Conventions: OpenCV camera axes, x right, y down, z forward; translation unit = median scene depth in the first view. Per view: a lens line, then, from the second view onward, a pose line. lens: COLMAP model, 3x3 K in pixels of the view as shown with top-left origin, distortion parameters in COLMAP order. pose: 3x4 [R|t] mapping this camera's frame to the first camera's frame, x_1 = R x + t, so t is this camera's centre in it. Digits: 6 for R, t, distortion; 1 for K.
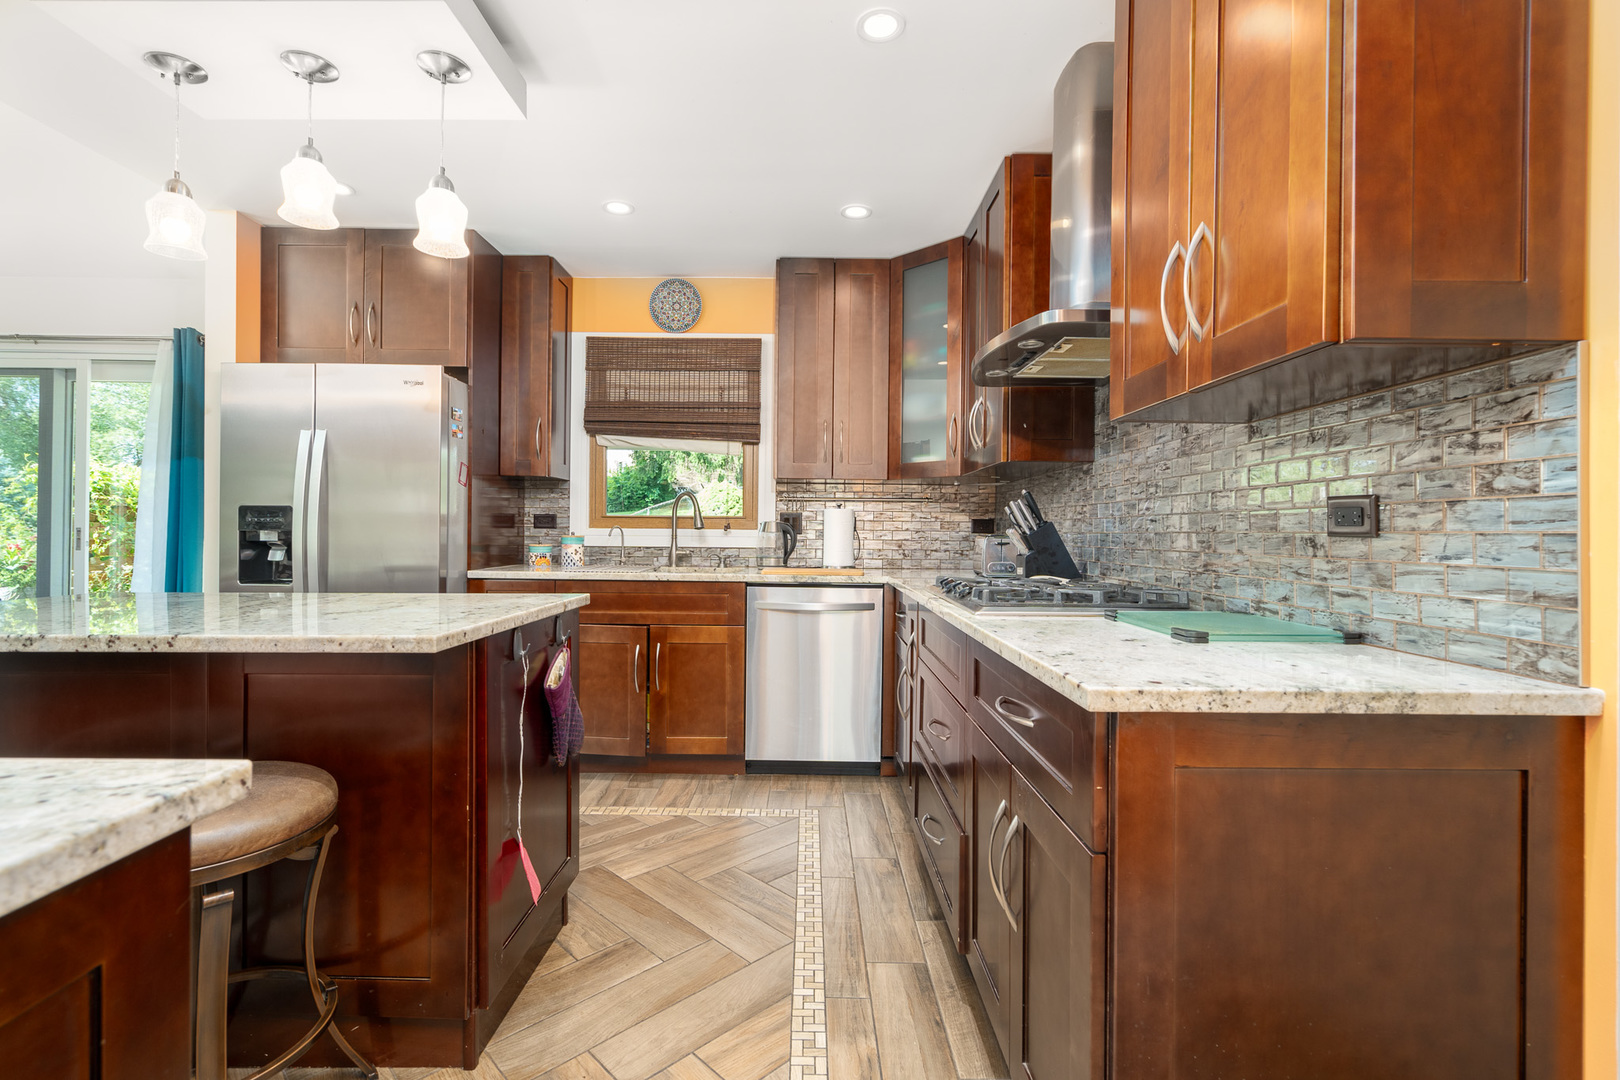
lens RADIAL K [[734.3, 0, 810.4], [0, 734.3, 532.6], [0, 0, 1]] dist [-0.000151, 0.000683]
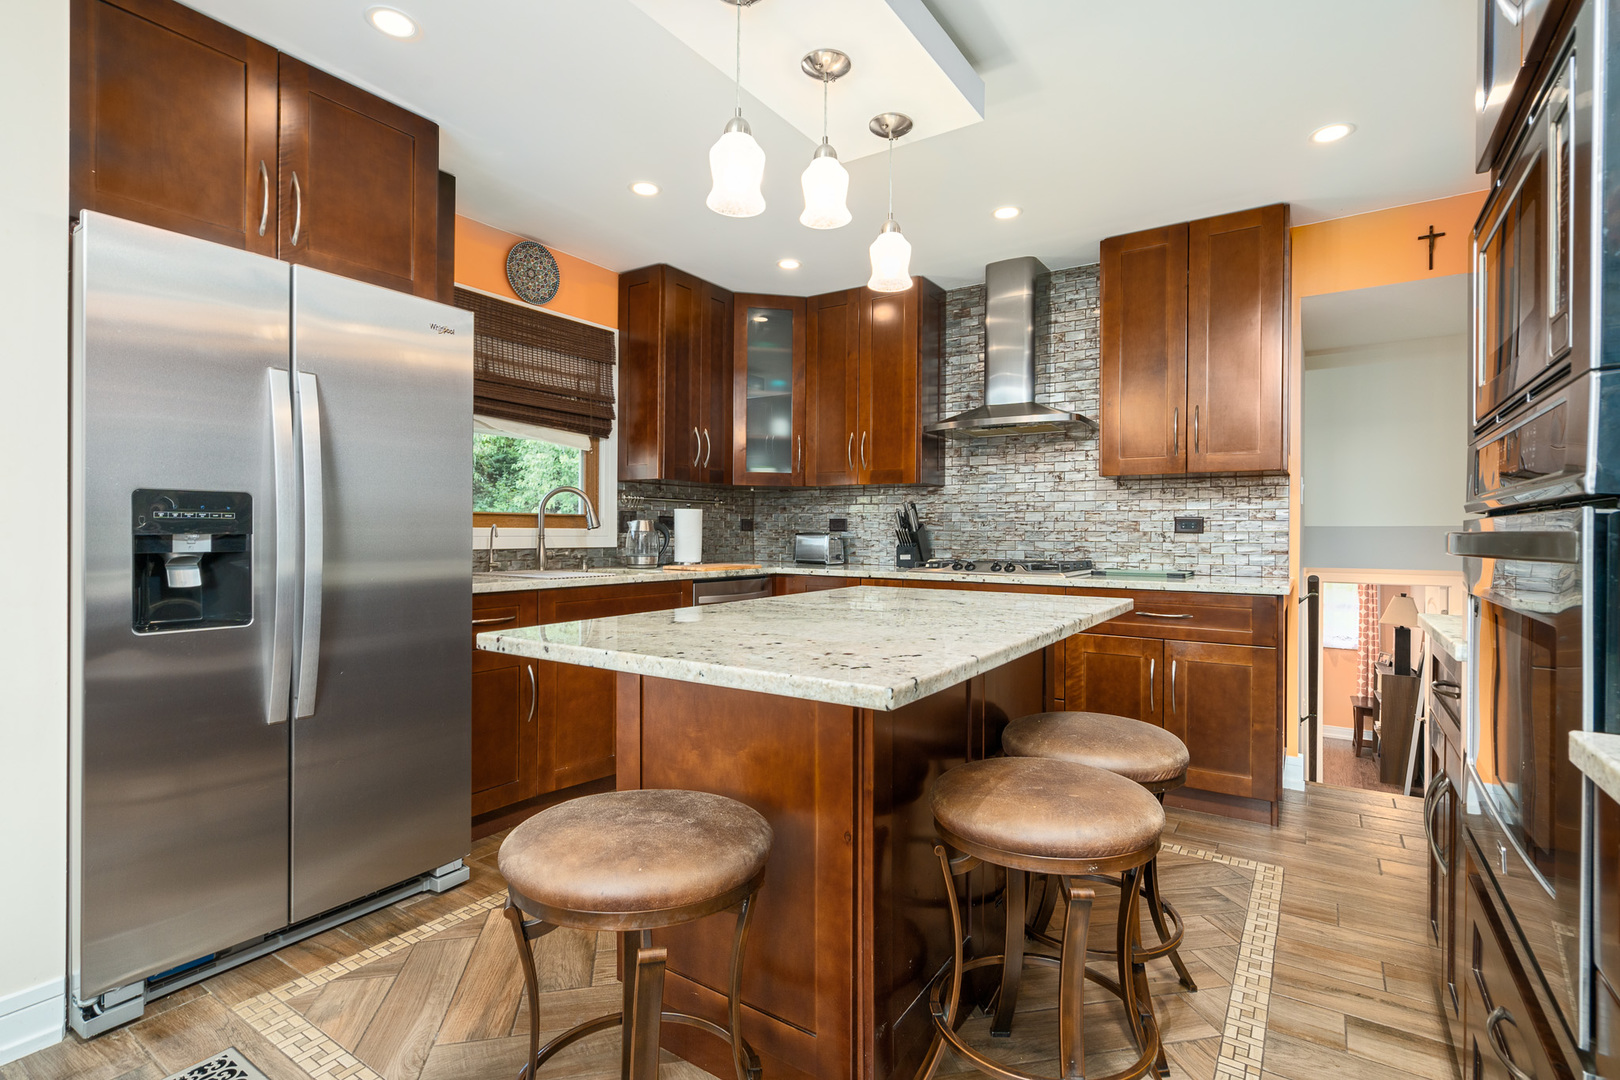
lens RADIAL K [[776.8, 0, 808.8], [0, 776.8, 535.5], [0, 0, 1]] dist [-0.000037, 0.000010]
pose [[0.552074, -0.010604, 0.833728, -0.916666], [0.001097, 0.999927, 0.011991, -0.007835], [-0.833794, -0.005706, 0.552046, 0.250056]]
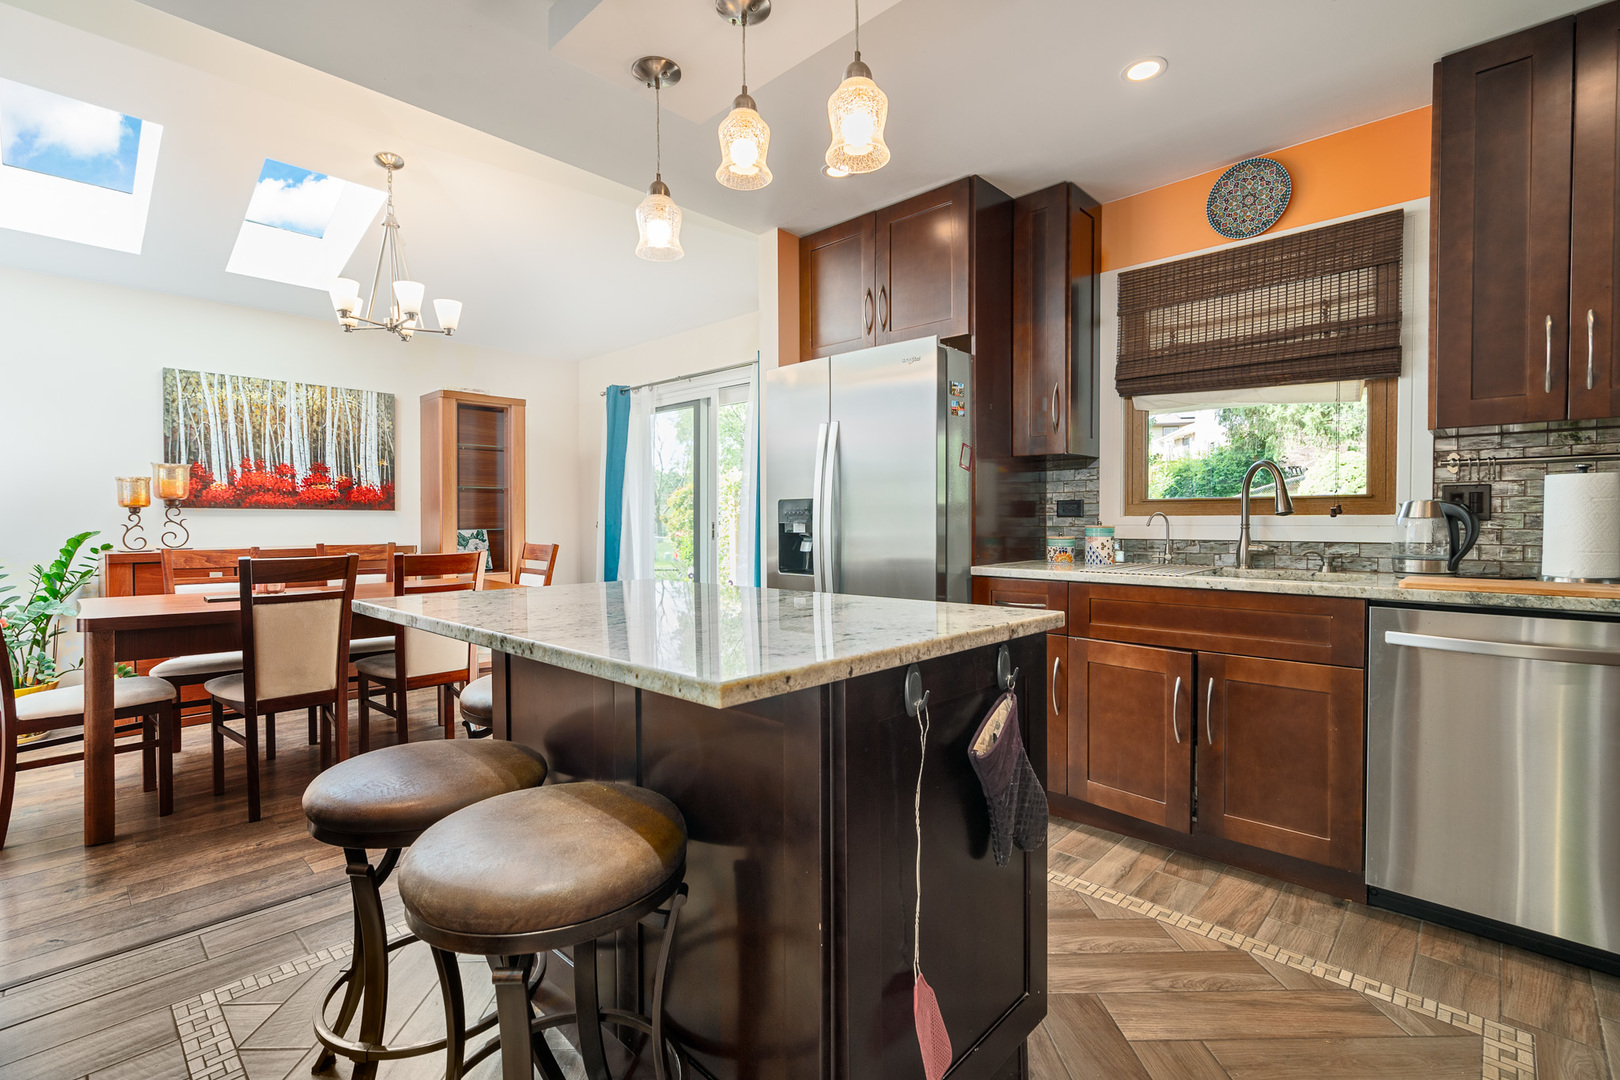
lens RADIAL K [[734.3, 0, 805.2], [0, 734.3, 534.6], [0, 0, 1]] dist [-0.000151, 0.000683]
pose [[0.723188, 0.002983, -0.690645, -0.002845], [0.008660, 0.999873, 0.013387, 0.000460], [0.690597, -0.015662, 0.723070, 0.224467]]
